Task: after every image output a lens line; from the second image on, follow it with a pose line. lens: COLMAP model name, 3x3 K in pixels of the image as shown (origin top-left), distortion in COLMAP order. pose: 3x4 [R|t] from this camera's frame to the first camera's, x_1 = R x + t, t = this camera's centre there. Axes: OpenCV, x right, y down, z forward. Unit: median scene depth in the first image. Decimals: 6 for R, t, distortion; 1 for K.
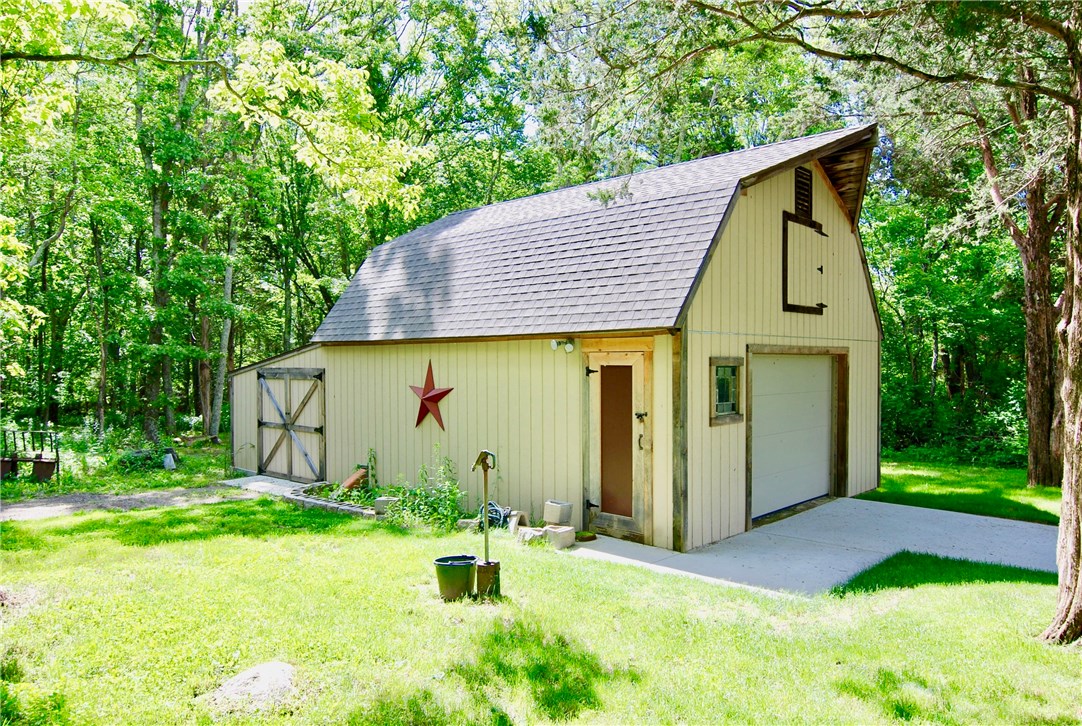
lens RADIAL K [[712.5, 0, 541.0], [0, 712.5, 363.0], [0, 0, 1]] dist [0.007506, 0.000625]
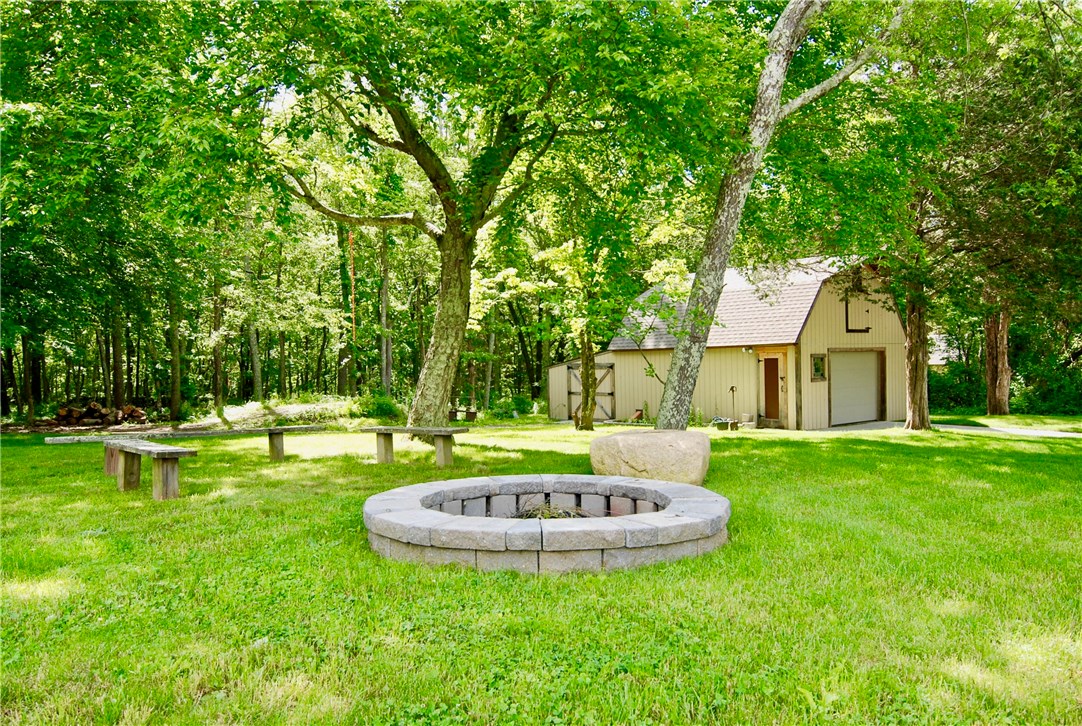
lens RADIAL K [[741.4, 0, 539.7], [0, 741.4, 373.0], [0, 0, 1]] dist [0.006655, -0.023051]
pose [[0.988088, -0.016432, -0.153009, -0.255158], [0.018955, 0.999707, 0.015047, 0.000864], [0.152717, -0.017768, 0.988110, -1.438067]]
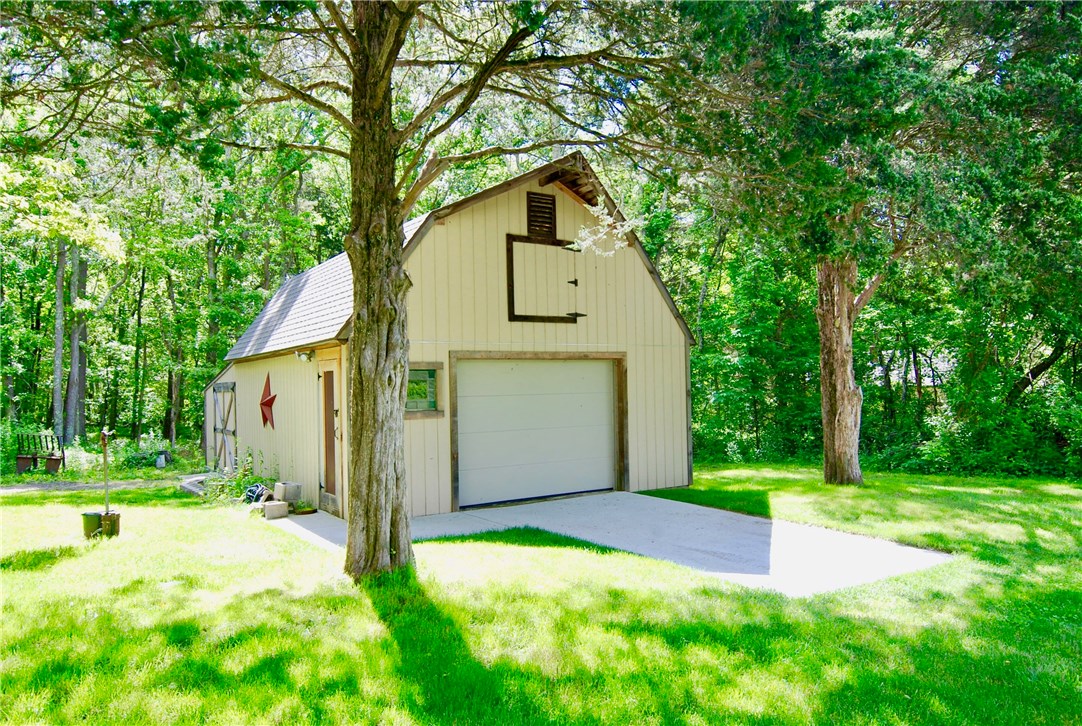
lens RADIAL K [[712.5, 0, 541.0], [0, 712.5, 363.0], [0, 0, 1]] dist [0.007506, 0.000625]
pose [[0.973663, -0.025339, -0.226578, 0.640793], [0.018795, 0.999343, -0.030990, 0.029871], [0.227214, 0.025915, 0.973500, -0.091816]]
